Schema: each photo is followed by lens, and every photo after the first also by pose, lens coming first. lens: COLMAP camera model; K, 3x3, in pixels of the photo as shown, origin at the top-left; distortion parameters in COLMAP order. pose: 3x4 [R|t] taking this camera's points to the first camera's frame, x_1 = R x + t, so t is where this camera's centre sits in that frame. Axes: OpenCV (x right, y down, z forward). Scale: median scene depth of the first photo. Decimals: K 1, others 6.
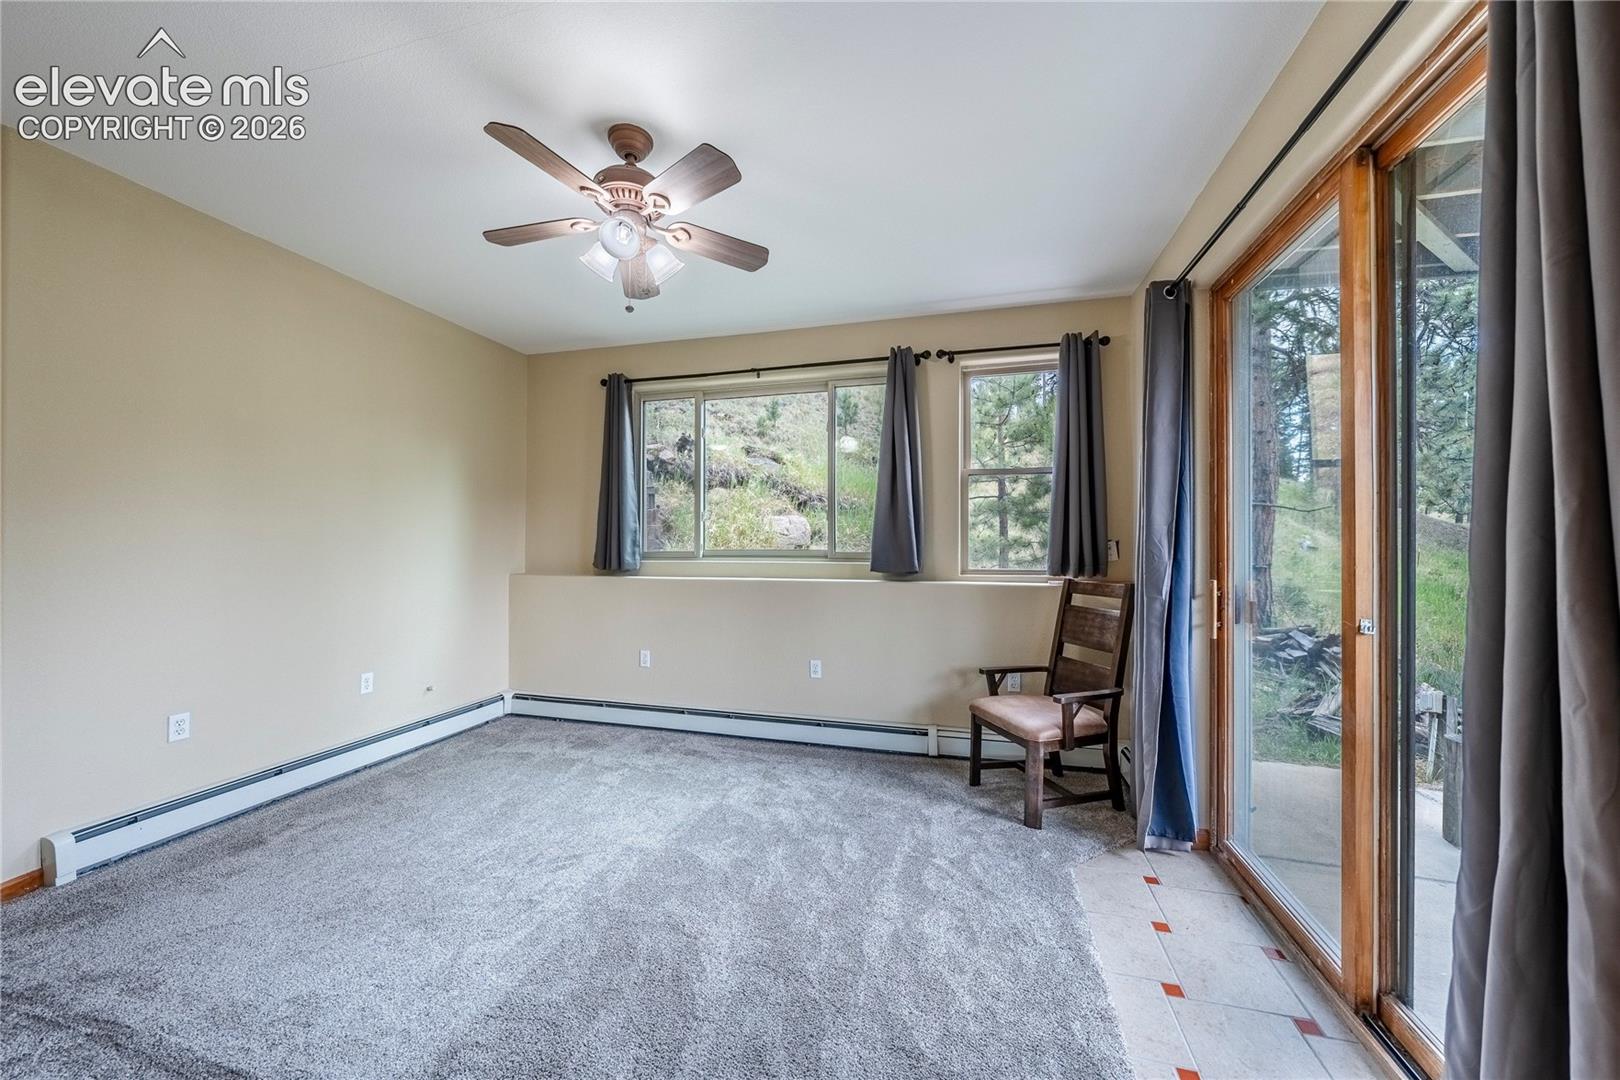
lens RADIAL K [[582.8, 0, 812.4], [0, 582.8, 539.0], [0, 0, 1]] dist [-0.002676, -0.000107]
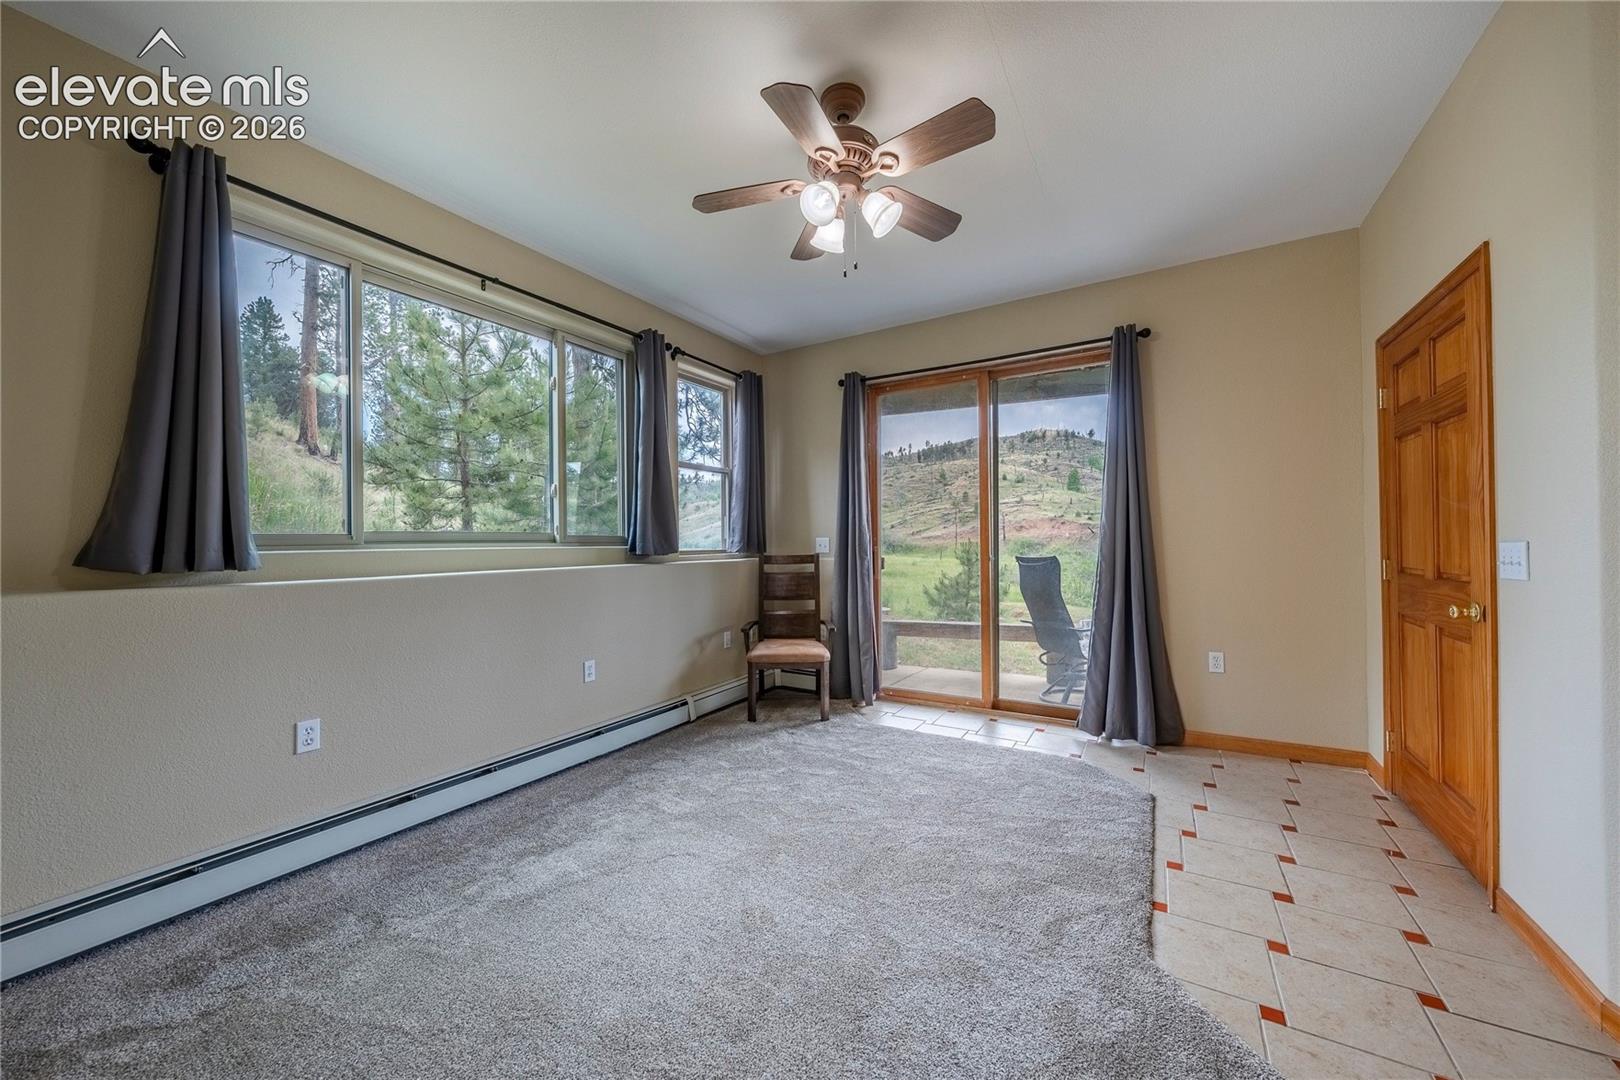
lens RADIAL K [[582.8, 0, 818.2], [0, 582.8, 539.0], [0, 0, 1]] dist [-0.002676, -0.000107]
pose [[0.250359, 0.000286, 0.968153, -0.799835], [-0.003123, 0.999995, 0.000512, 0.030438], [-0.968148, -0.003152, 0.250358, 0.502017]]
